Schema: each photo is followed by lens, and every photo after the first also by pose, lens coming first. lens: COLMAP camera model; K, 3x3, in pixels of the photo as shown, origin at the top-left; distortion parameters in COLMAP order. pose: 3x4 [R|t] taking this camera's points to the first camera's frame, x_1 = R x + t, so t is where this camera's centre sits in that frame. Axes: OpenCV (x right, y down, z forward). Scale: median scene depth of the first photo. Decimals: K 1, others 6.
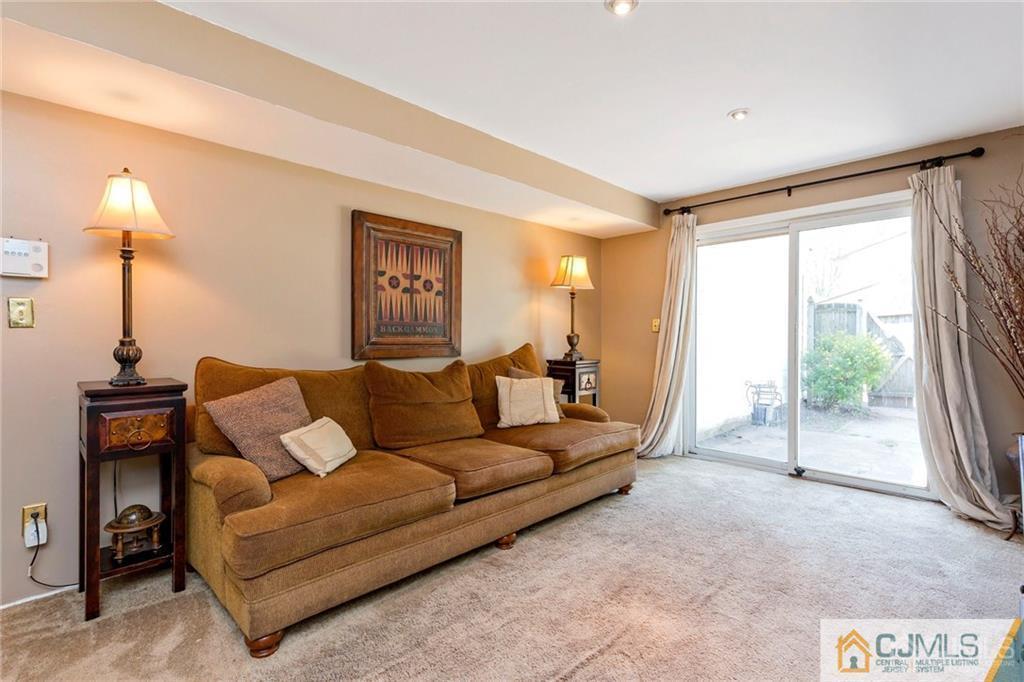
lens RADIAL K [[475.6, 0, 510.9], [0, 475.6, 338.3], [0, 0, 1]] dist [0.008134, -0.000499]
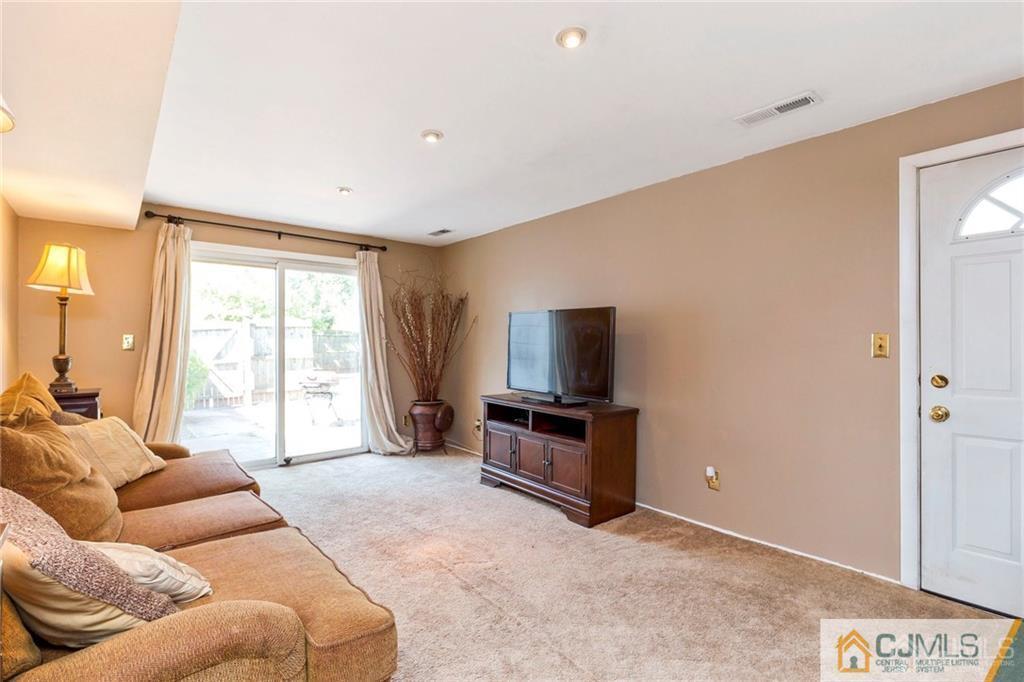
lens RADIAL K [[475.6, 0, 510.9], [0, 475.6, 338.3], [0, 0, 1]] dist [0.008134, -0.000499]
pose [[0.078755, 0.008934, 0.996854, -0.610652], [0.003796, 0.999950, -0.009262, -0.029785], [-0.996887, 0.004514, 0.078717, 0.318963]]
